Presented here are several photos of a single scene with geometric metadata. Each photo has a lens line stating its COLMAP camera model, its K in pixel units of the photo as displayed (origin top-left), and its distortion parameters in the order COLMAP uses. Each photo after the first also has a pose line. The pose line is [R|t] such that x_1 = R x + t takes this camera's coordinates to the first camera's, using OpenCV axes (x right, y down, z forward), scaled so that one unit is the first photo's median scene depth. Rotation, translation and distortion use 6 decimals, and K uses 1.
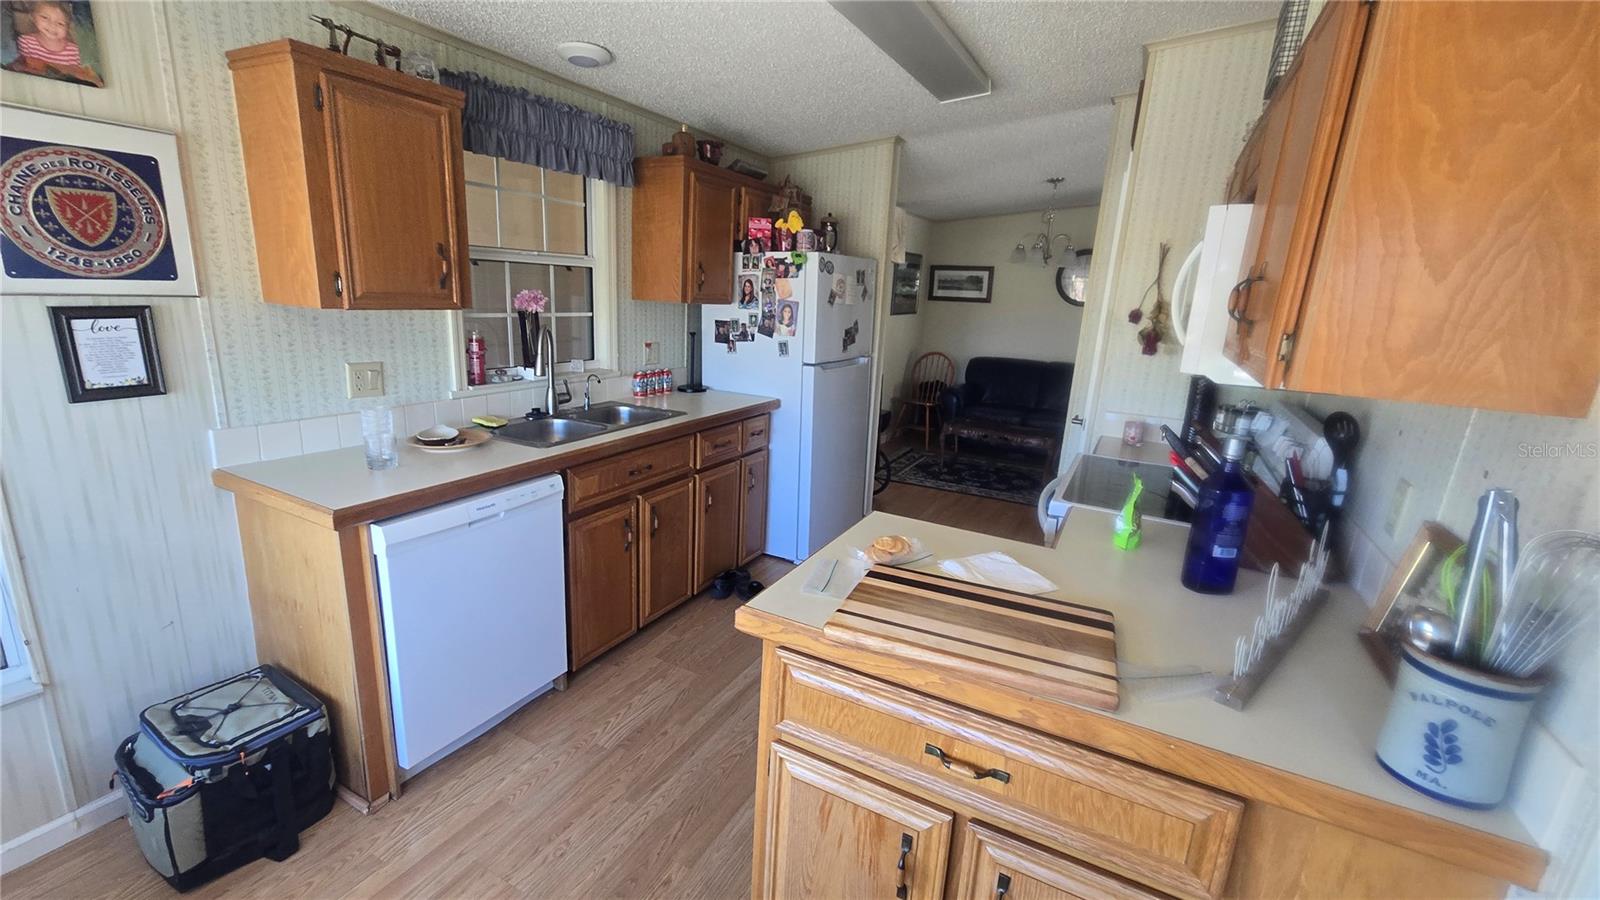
lens RADIAL K [[652.4, 0, 800.0], [0, 652.4, 450.0], [0, 0, 1]] dist [-0.010107, 0.000139]
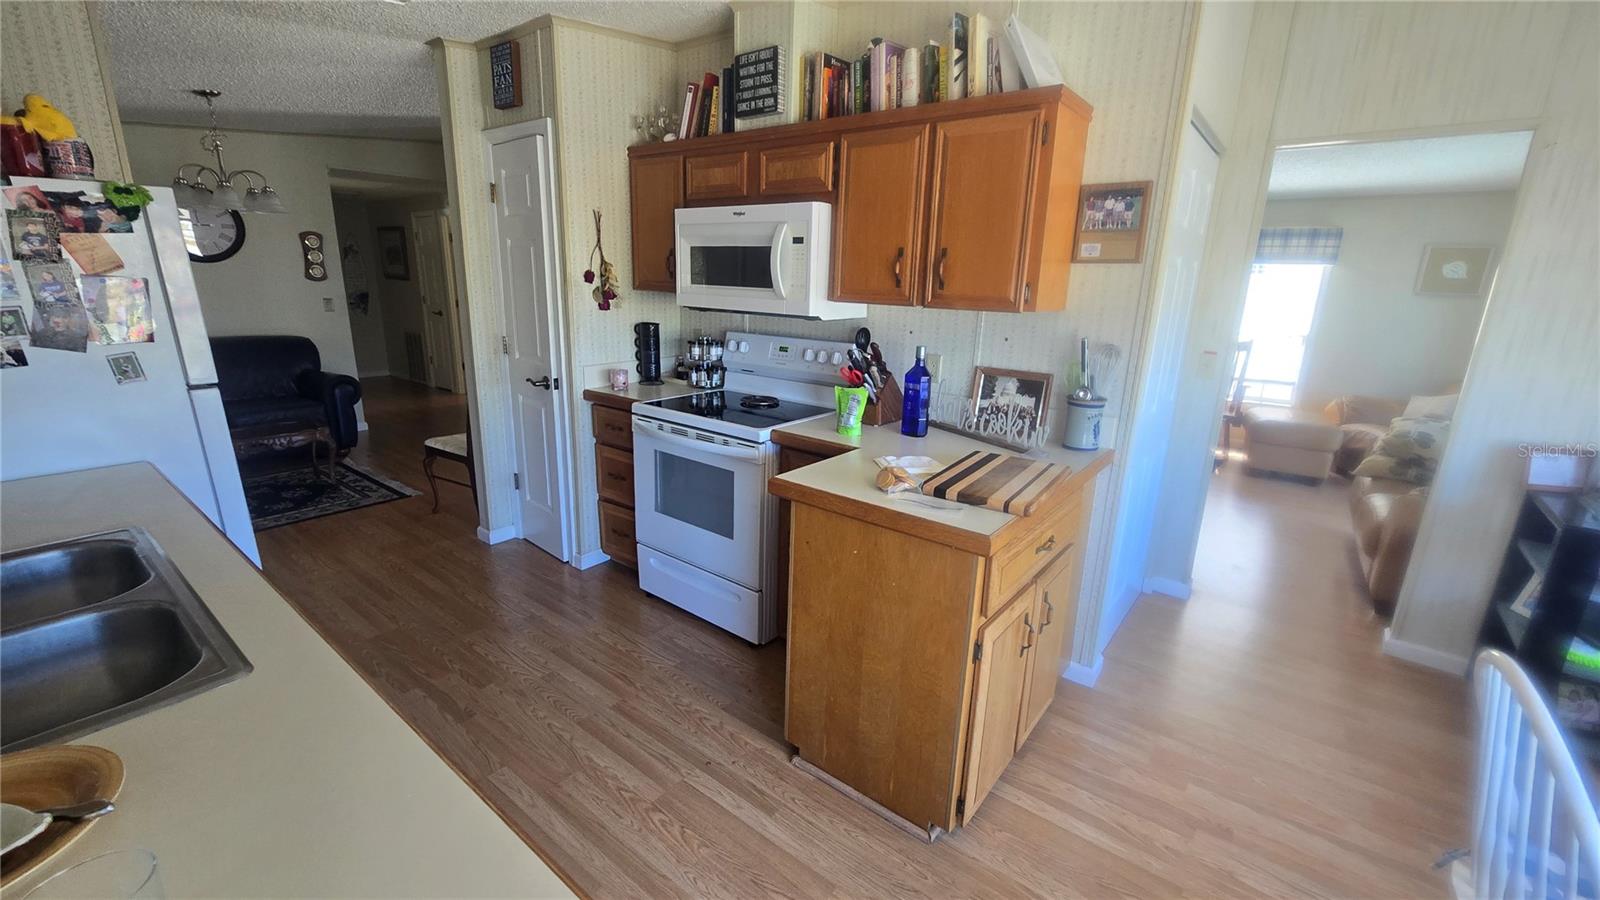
lens RADIAL K [[652.4, 0, 800.0], [0, 652.4, 450.0], [0, 0, 1]] dist [-0.010107, 0.000139]
pose [[0.177193, -0.295634, 0.938724, -0.461939], [0.217587, 0.941982, 0.255588, -0.112772], [-0.959822, 0.158966, 0.231239, 0.380795]]
